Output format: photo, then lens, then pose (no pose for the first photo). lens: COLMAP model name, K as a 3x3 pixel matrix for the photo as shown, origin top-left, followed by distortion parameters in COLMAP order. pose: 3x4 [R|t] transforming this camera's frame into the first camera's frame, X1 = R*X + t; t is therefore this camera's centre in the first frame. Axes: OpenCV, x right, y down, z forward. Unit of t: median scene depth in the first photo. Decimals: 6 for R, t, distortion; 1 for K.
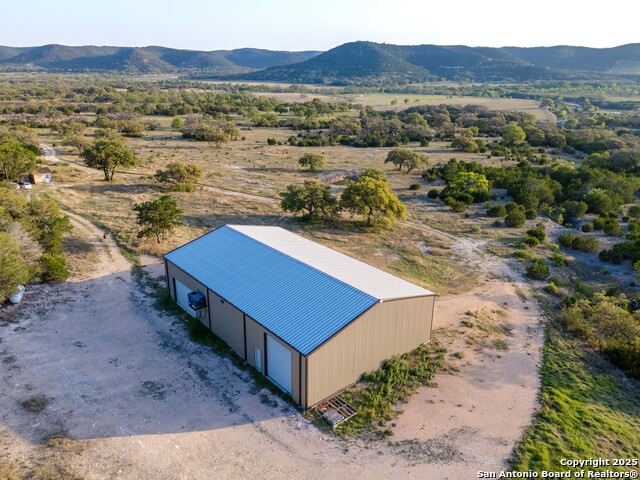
lens RADIAL K [[472.9, 0, 317.3], [0, 472.9, 239.3], [0, 0, 1]] dist [0.070561, -0.059006]
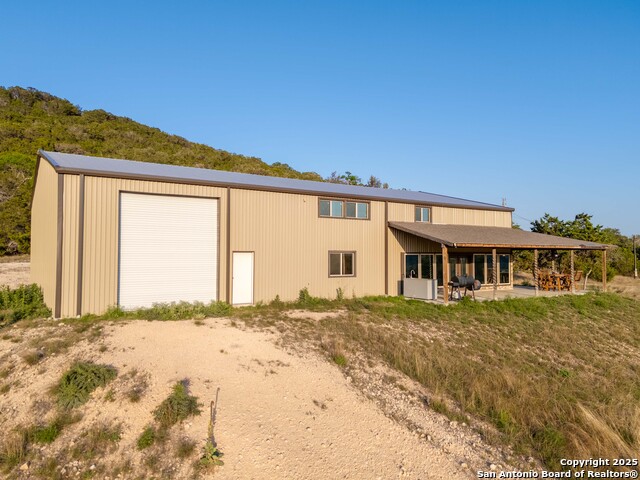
lens RADIAL K [[472.9, 0, 317.3], [0, 472.9, 239.3], [0, 0, 1]] dist [0.070561, -0.059006]
pose [[-0.119981, -0.040467, -0.991951, 0.315183], [-0.349026, 0.937105, 0.003986, 0.051994], [0.929401, 0.346695, -0.126559, 0.677734]]
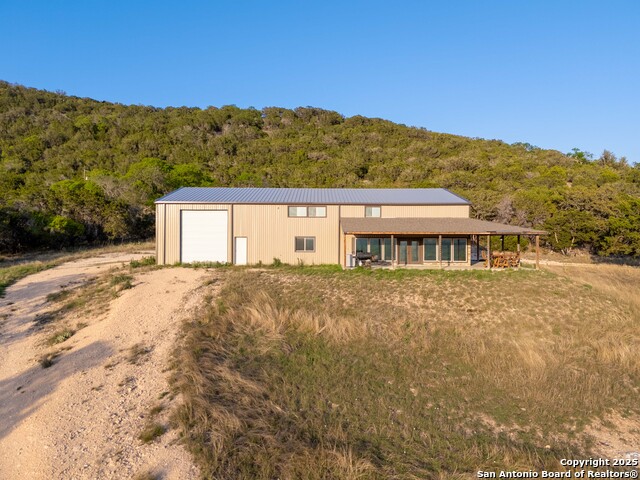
lens RADIAL K [[472.9, 0, 317.3], [0, 472.9, 239.3], [0, 0, 1]] dist [0.070561, -0.059006]
pose [[-0.647403, -0.006808, -0.762117, 0.385412], [-0.273559, 0.935402, 0.224026, -0.050427], [0.711361, 0.353519, -0.607445, 0.950304]]
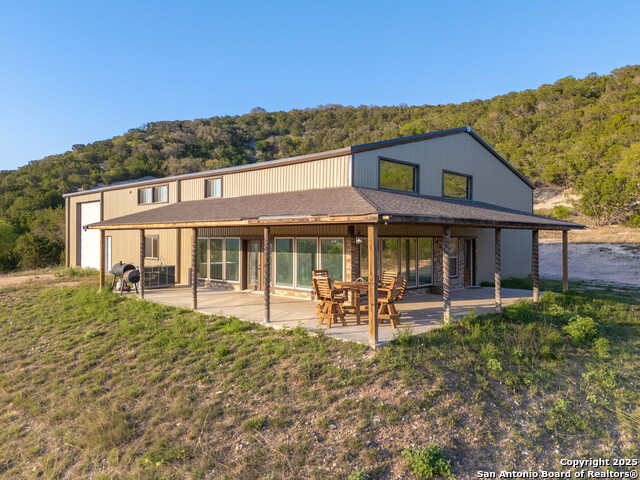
lens RADIAL K [[472.9, 0, 317.3], [0, 472.9, 239.3], [0, 0, 1]] dist [0.070561, -0.059006]
pose [[-0.994902, -0.009346, -0.100410, -0.032414], [-0.044138, 0.935615, 0.350251, -0.051046], [0.090672, 0.352897, -0.931258, 0.943644]]
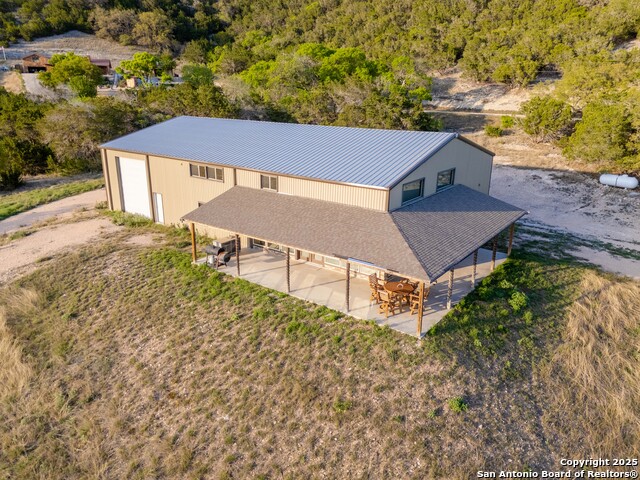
lens RADIAL K [[472.9, 0, 317.3], [0, 472.9, 239.3], [0, 0, 1]] dist [0.070561, -0.059006]
pose [[-0.974868, 0.051973, -0.216635, 0.037773], [-0.092498, 0.790203, 0.605824, -0.158900], [0.202672, 0.610637, -0.765537, 0.981895]]
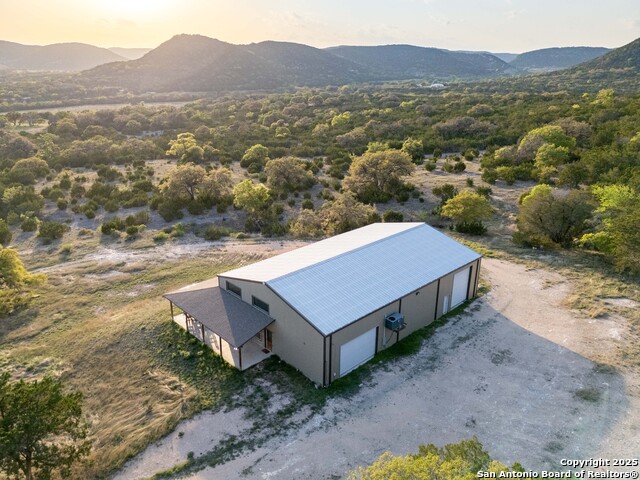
lens RADIAL K [[472.9, 0, 317.3], [0, 472.9, 239.3], [0, 0, 1]] dist [0.070561, -0.059006]
pose [[-0.050847, -0.357297, 0.932606, -0.607063], [0.341196, 0.871413, 0.352455, -0.226083], [-0.938616, 0.336123, 0.077599, 0.584234]]
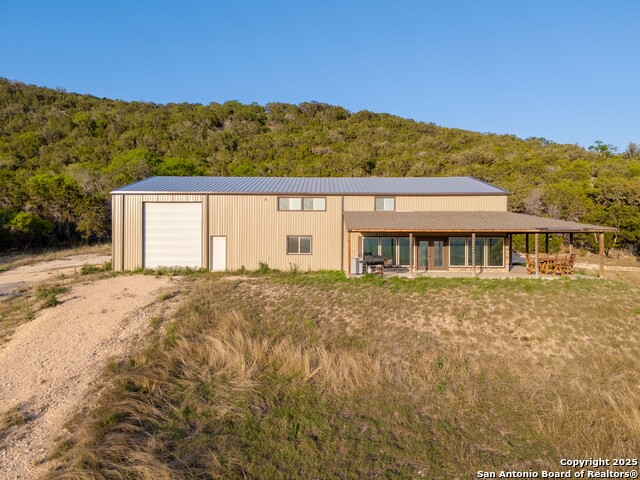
lens RADIAL K [[472.9, 0, 317.3], [0, 472.9, 239.3], [0, 0, 1]] dist [0.070561, -0.059006]
pose [[-0.657400, -0.005345, -0.753523, 0.308137], [-0.269665, 0.935419, 0.228630, -0.030880], [0.703637, 0.353500, -0.616386, 0.897195]]
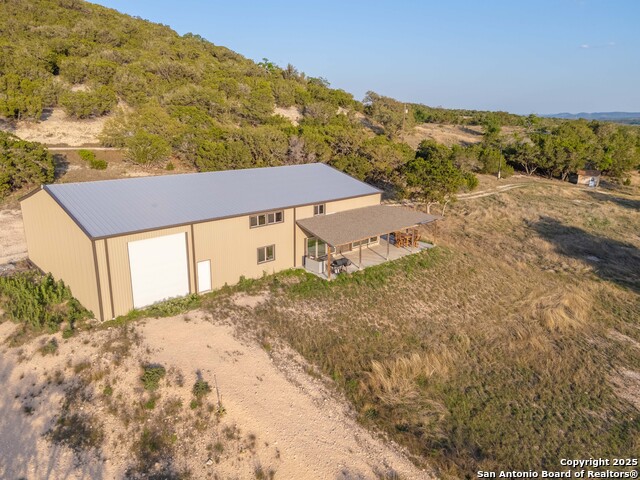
lens RADIAL K [[472.9, 0, 317.3], [0, 472.9, 239.3], [0, 0, 1]] dist [0.070561, -0.059006]
pose [[0.047193, 0.251795, -0.966629, 0.452872], [-0.354985, 0.908765, 0.219391, -0.061261], [0.933680, 0.332785, 0.132270, 0.643749]]
